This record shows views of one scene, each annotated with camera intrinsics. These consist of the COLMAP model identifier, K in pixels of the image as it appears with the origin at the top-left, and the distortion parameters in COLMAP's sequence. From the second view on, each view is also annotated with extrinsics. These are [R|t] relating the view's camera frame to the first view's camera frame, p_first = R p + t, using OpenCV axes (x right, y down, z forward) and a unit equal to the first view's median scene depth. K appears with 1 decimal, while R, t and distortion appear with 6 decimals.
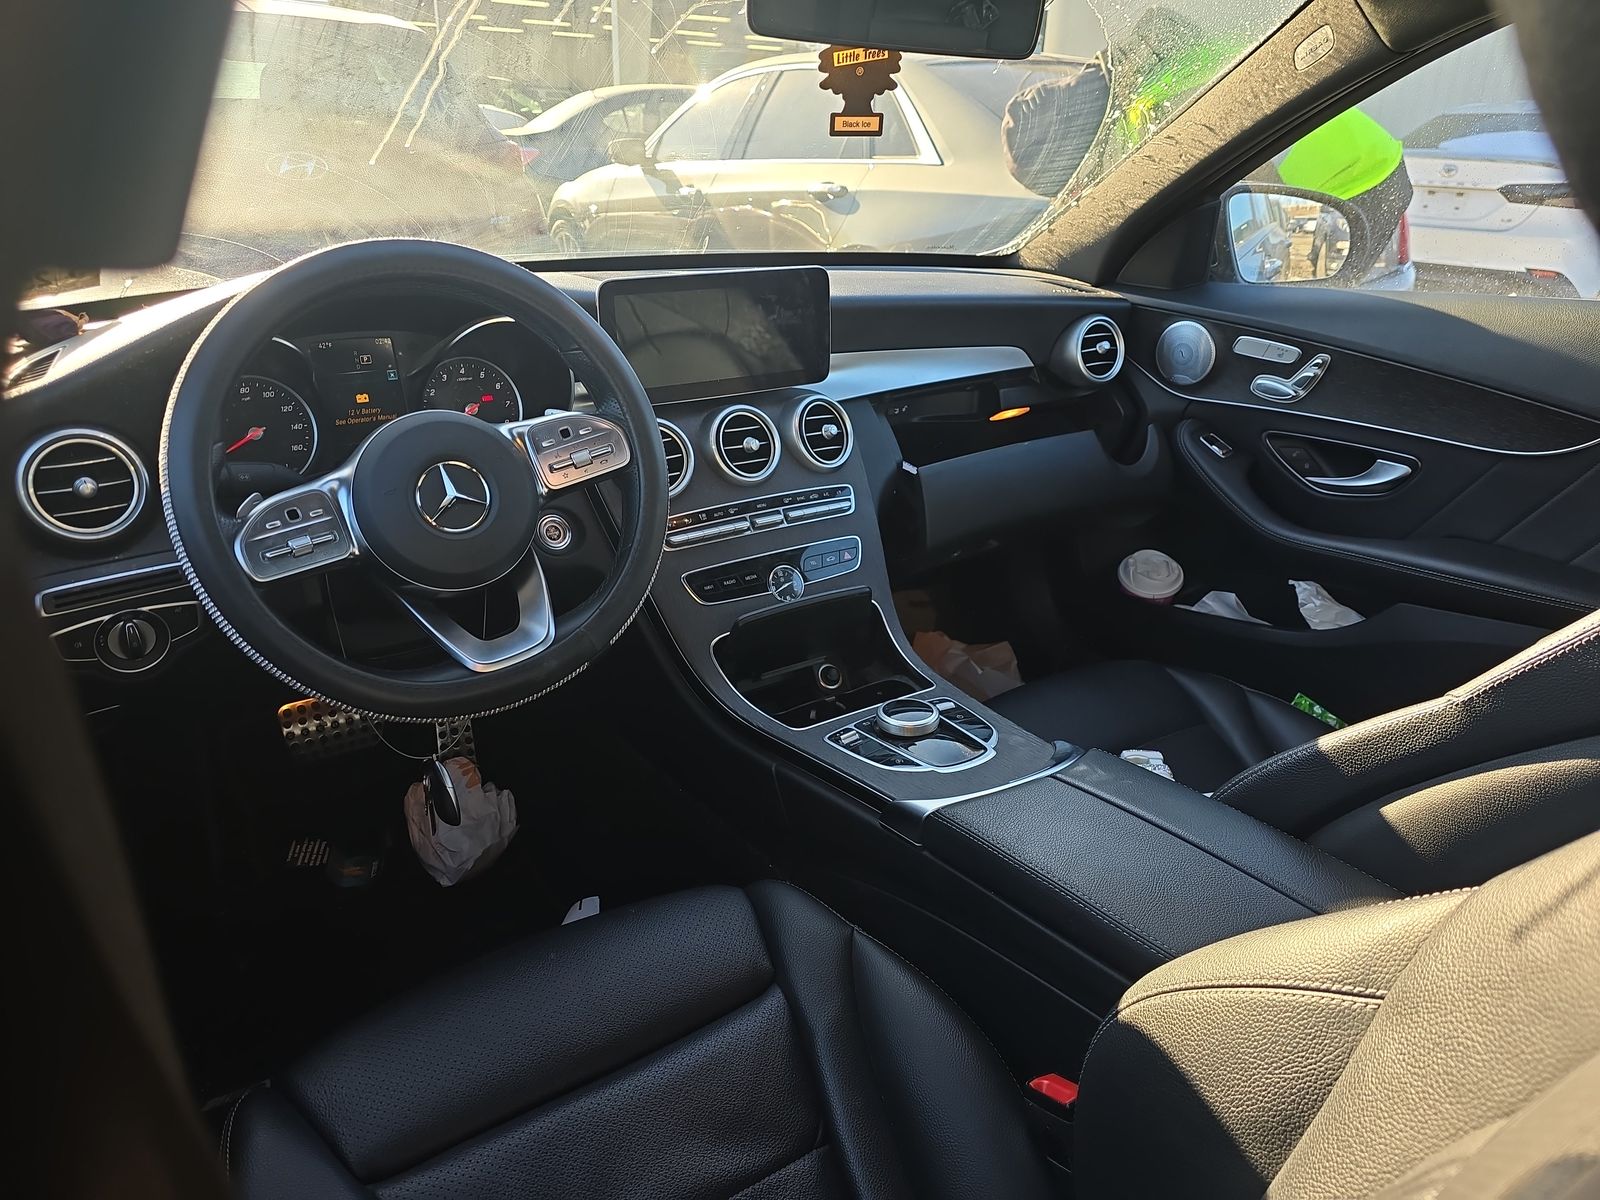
lens RADIAL K [[1076.5, 0, 800.0], [0, 1076.5, 600.0], [0, 0, 1]] dist [-0.004810, -0.003983]
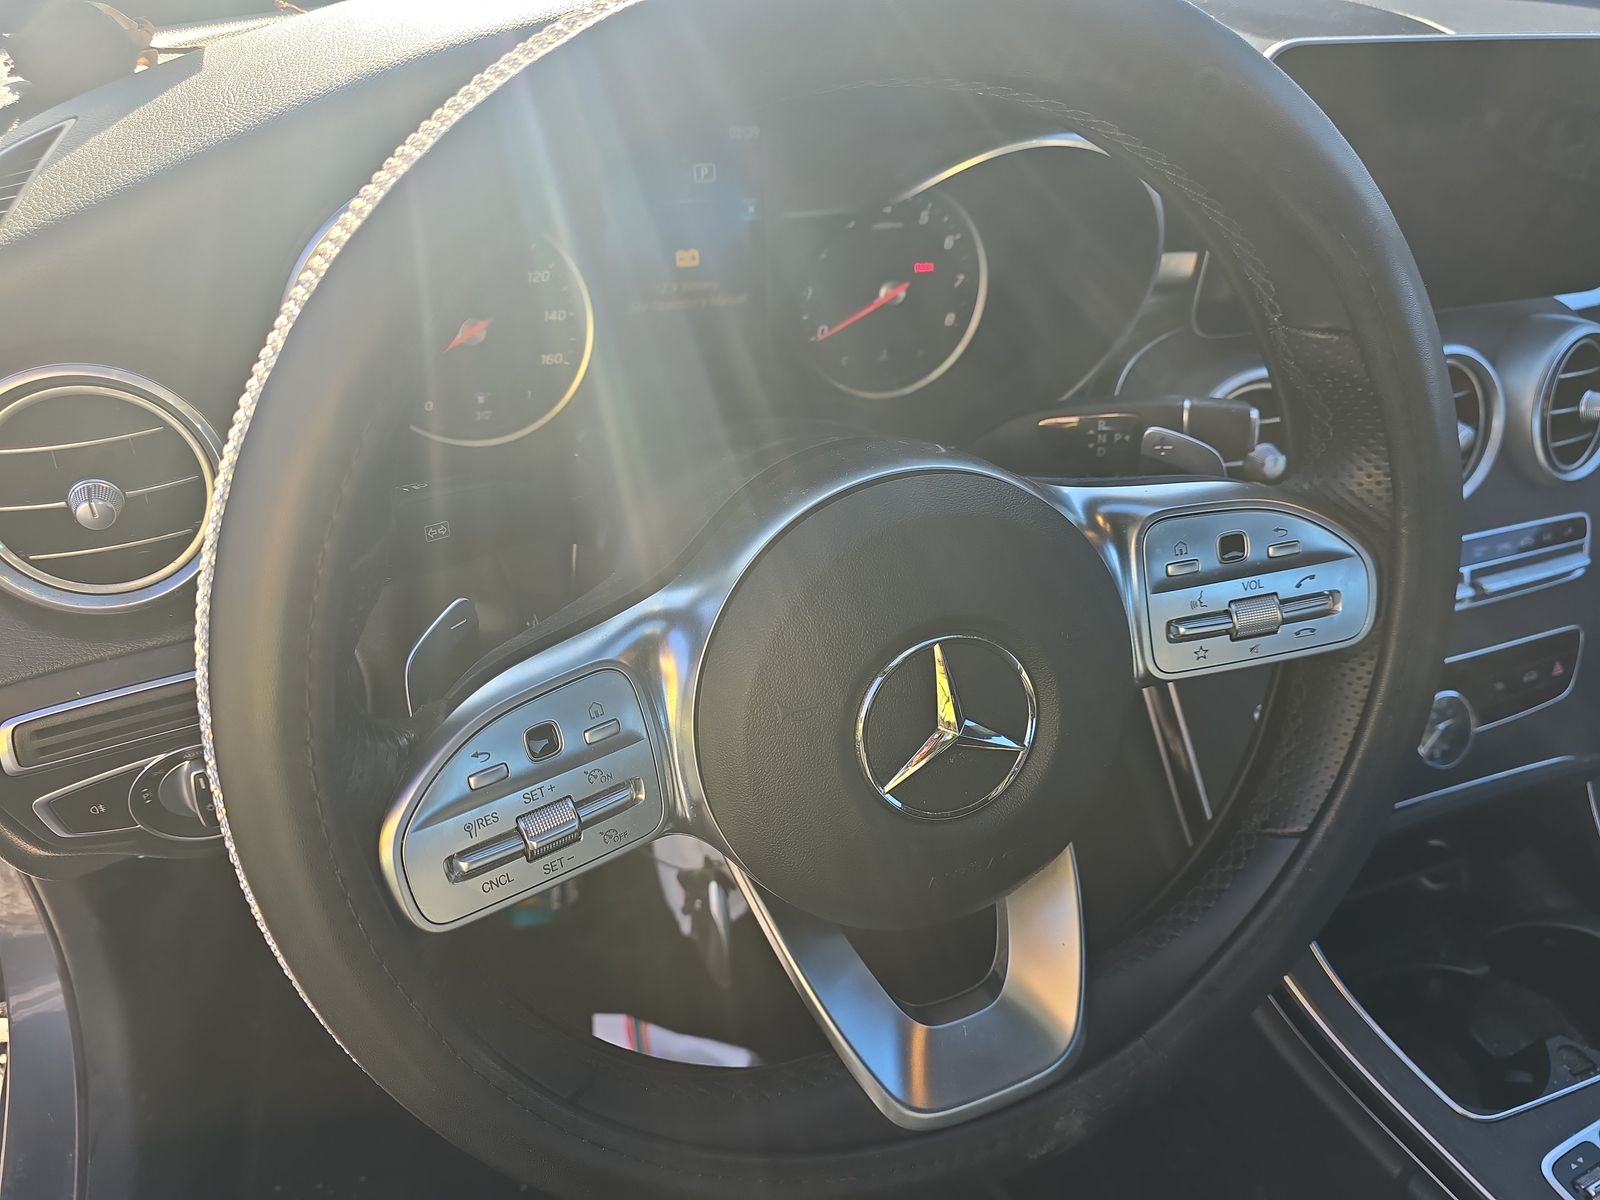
lens RADIAL K [[1173.4, 0, 800.0], [0, 1173.4, 600.0], [0, 0, 1]] dist [0.000884, -0.003156]
pose [[0.971138, 0.188813, -0.145742, -0.307188], [-0.144563, 0.951948, 0.269993, -0.229303], [0.189717, -0.241132, 0.951768, 0.581004]]
